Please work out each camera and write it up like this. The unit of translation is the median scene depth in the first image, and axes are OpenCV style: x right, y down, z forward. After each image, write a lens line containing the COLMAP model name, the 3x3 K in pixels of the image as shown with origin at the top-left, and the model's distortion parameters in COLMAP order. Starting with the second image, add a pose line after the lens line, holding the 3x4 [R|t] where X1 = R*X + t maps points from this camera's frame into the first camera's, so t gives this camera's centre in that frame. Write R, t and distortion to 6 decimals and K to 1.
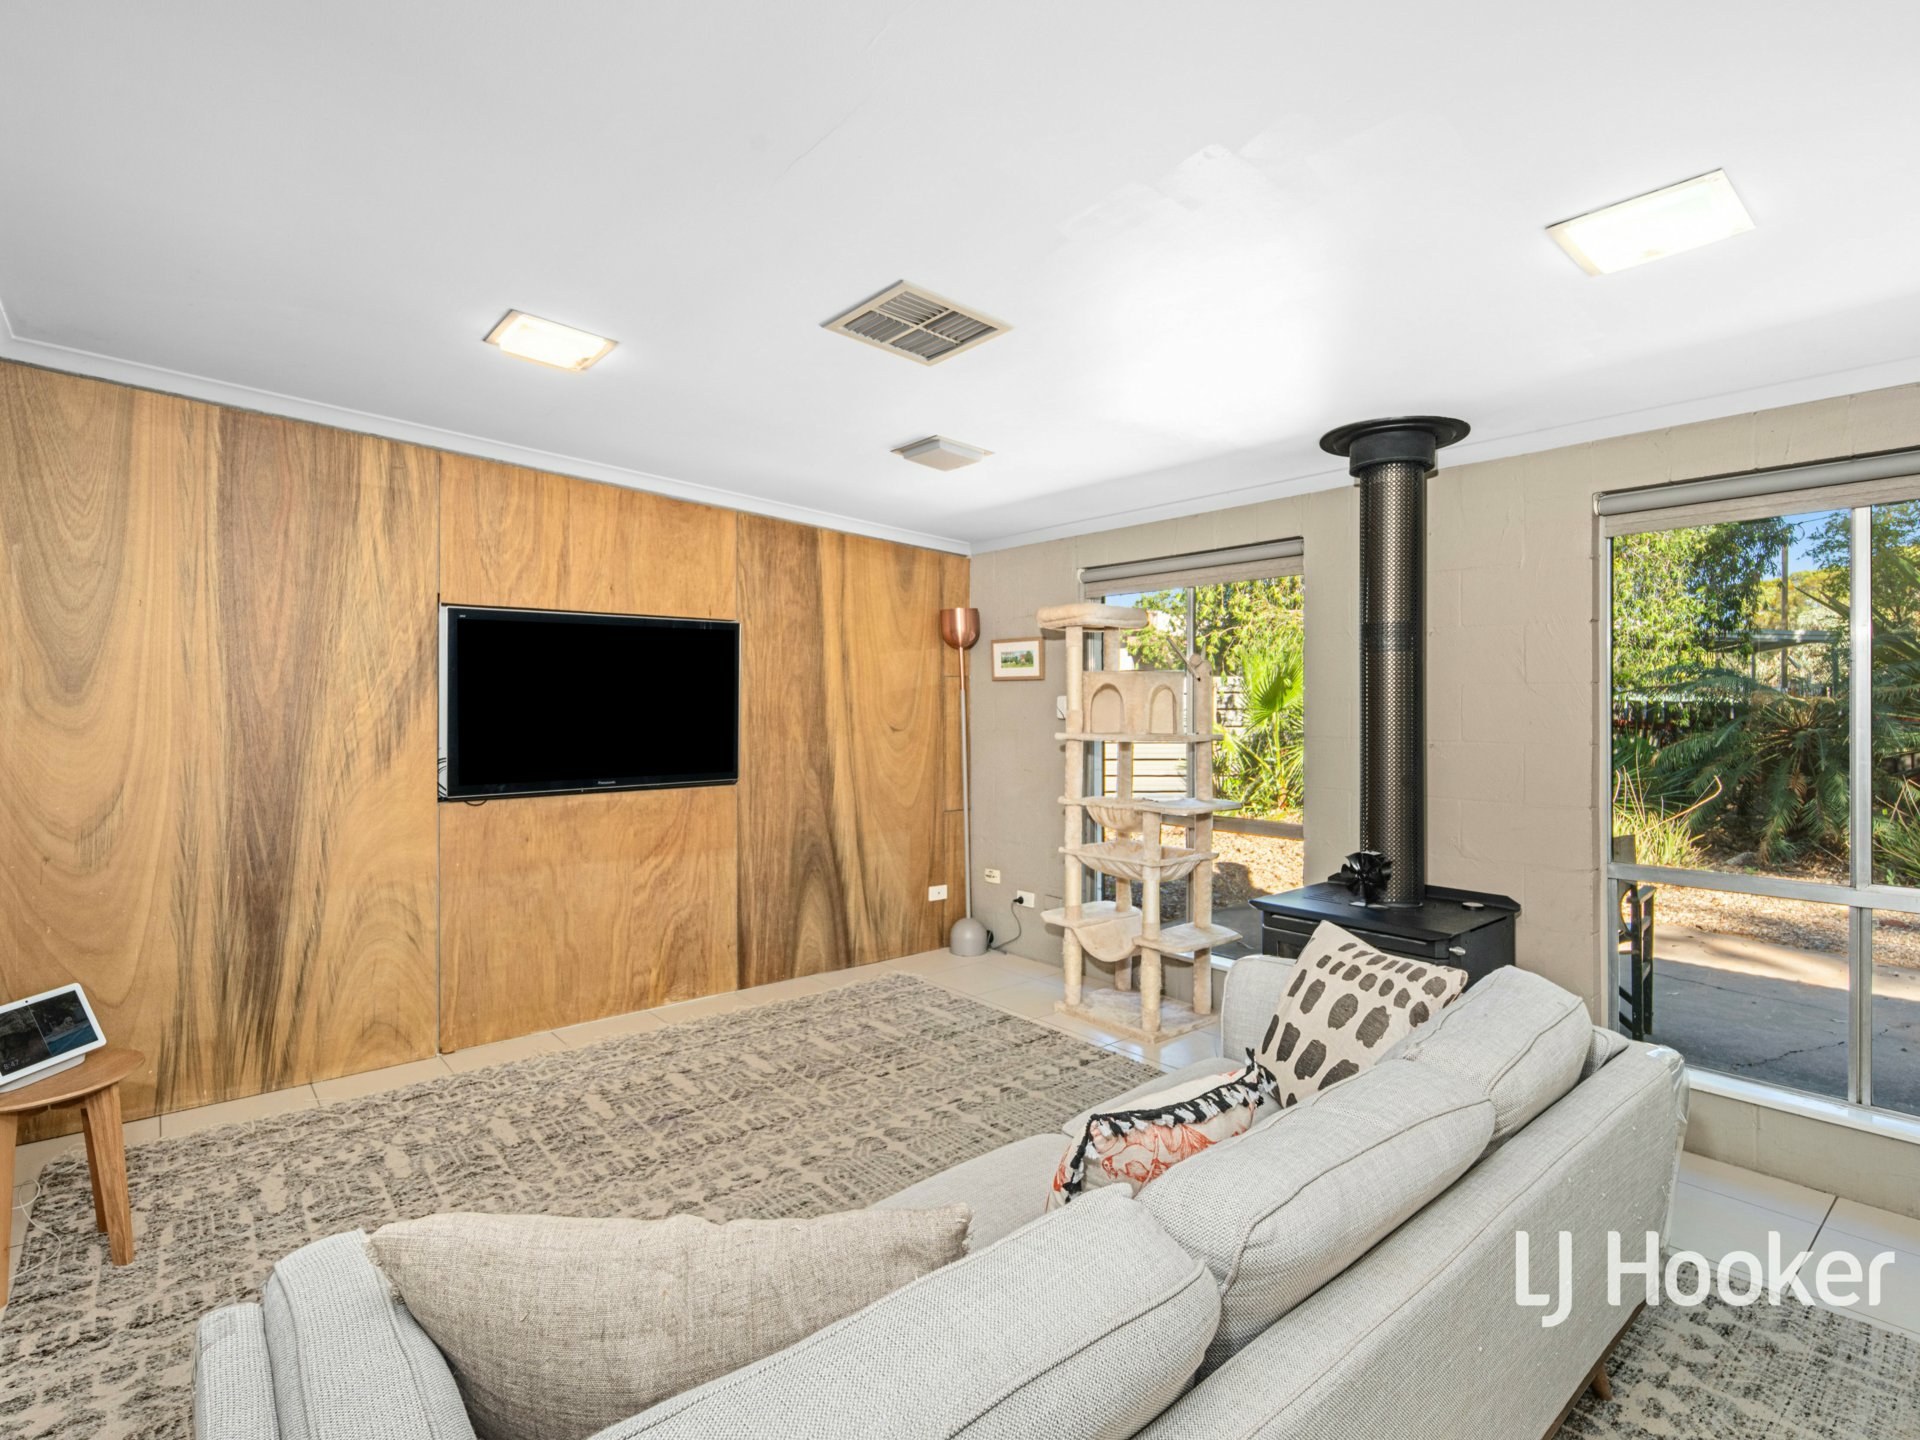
lens RADIAL K [[942.2, 0, 963.0], [0, 942.2, 712.9], [0, 0, 1]] dist [0.000203, -0.000474]
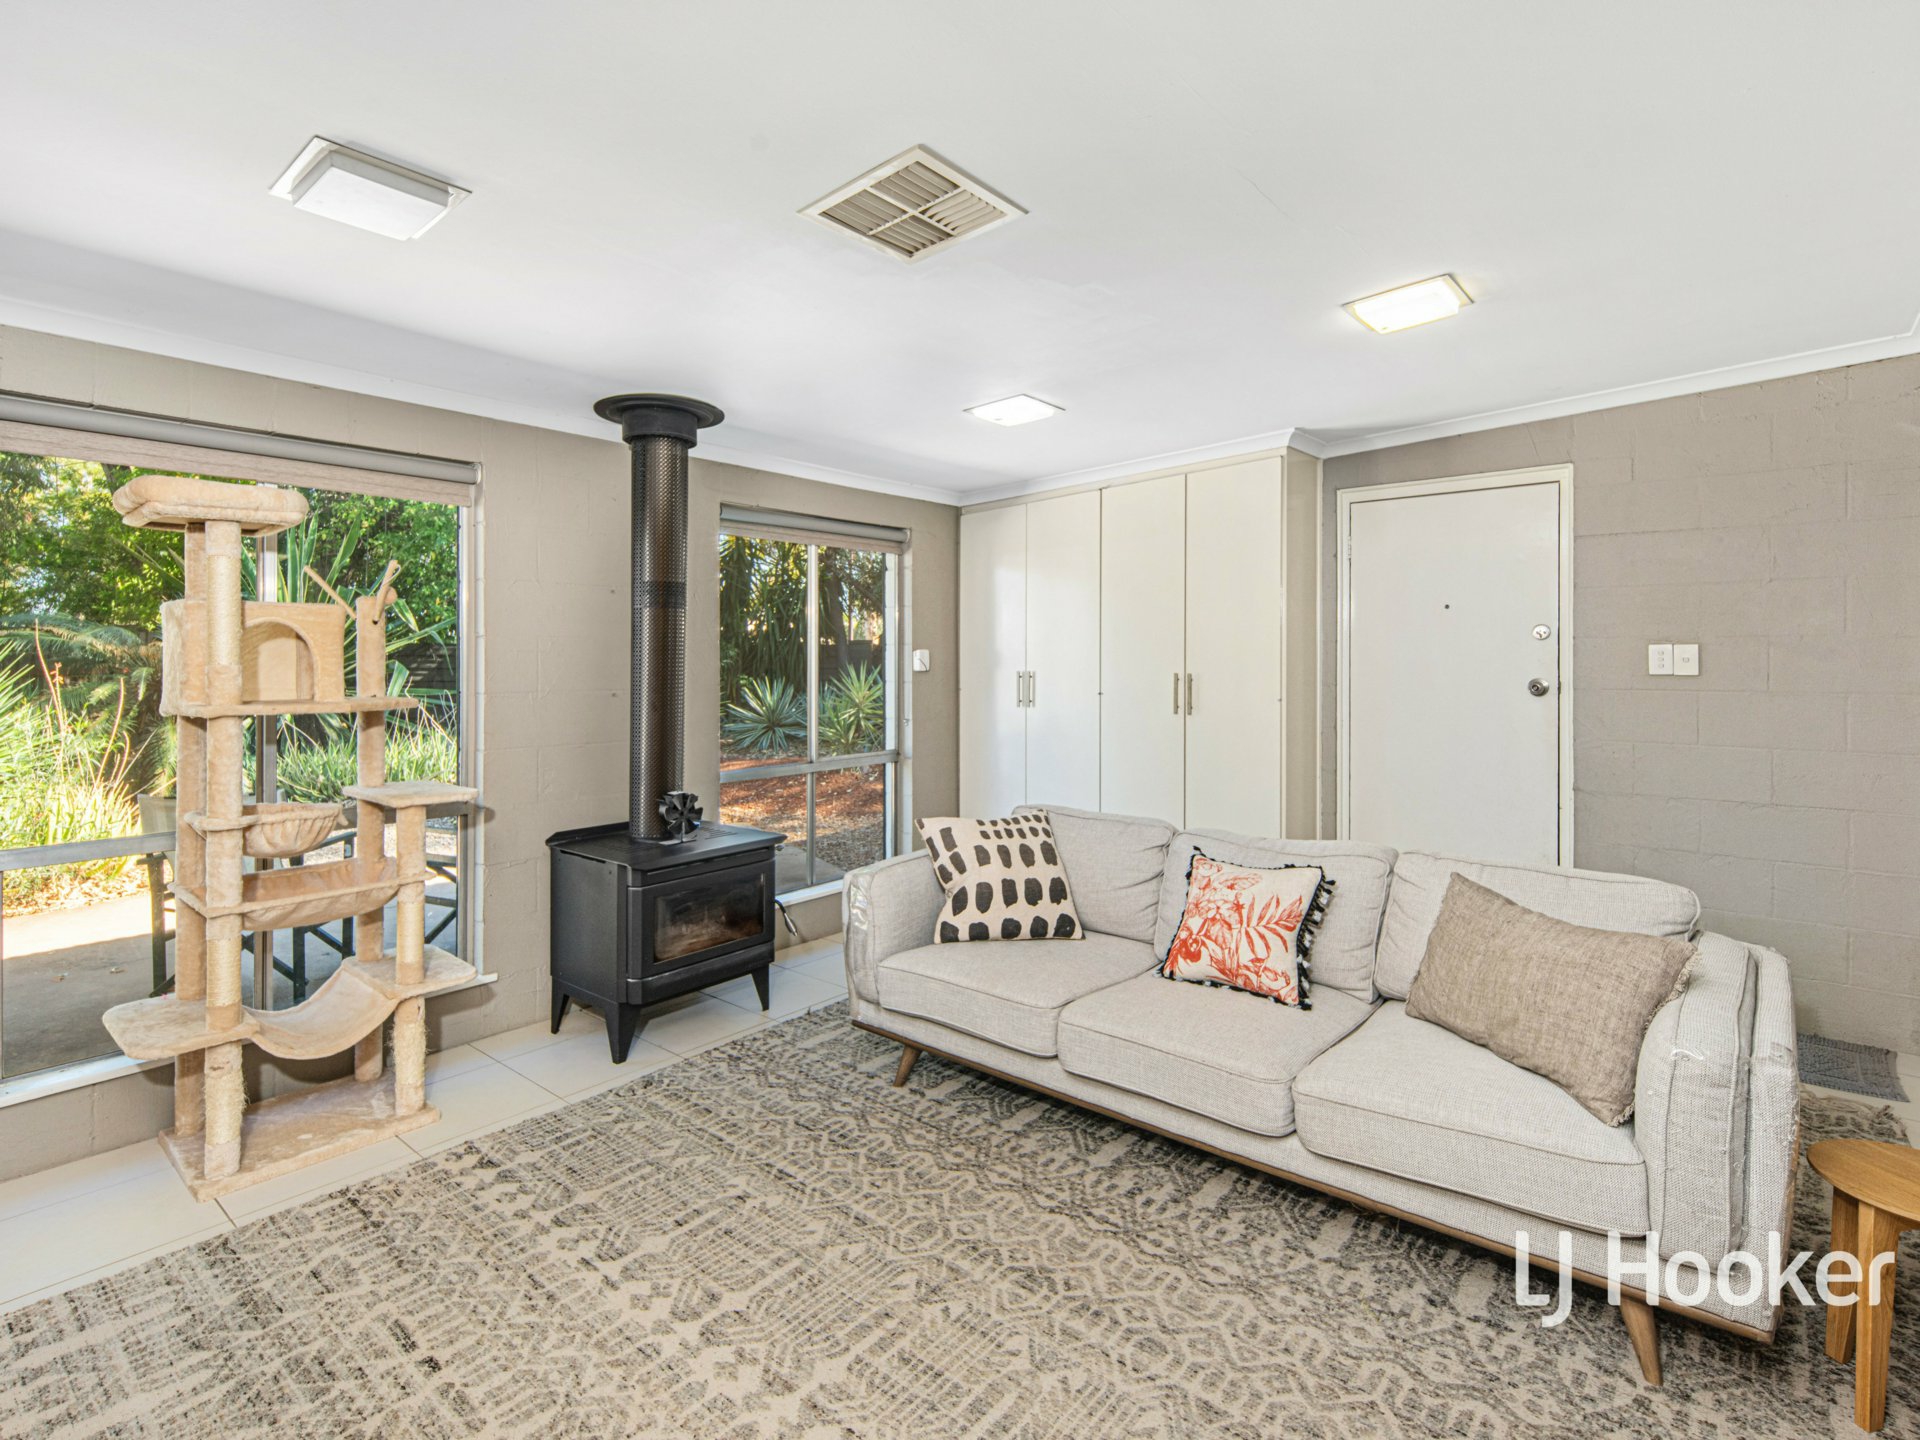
lens RADIAL K [[946.9, 0, 960.3], [0, 946.9, 656.5], [0, 0, 1]] dist [-0.000352, -0.000658]
pose [[-0.161006, -0.002476, 0.986950, -0.661422], [0.007705, 0.999963, 0.003766, -0.008981], [-0.986923, 0.008211, -0.160981, 0.806101]]
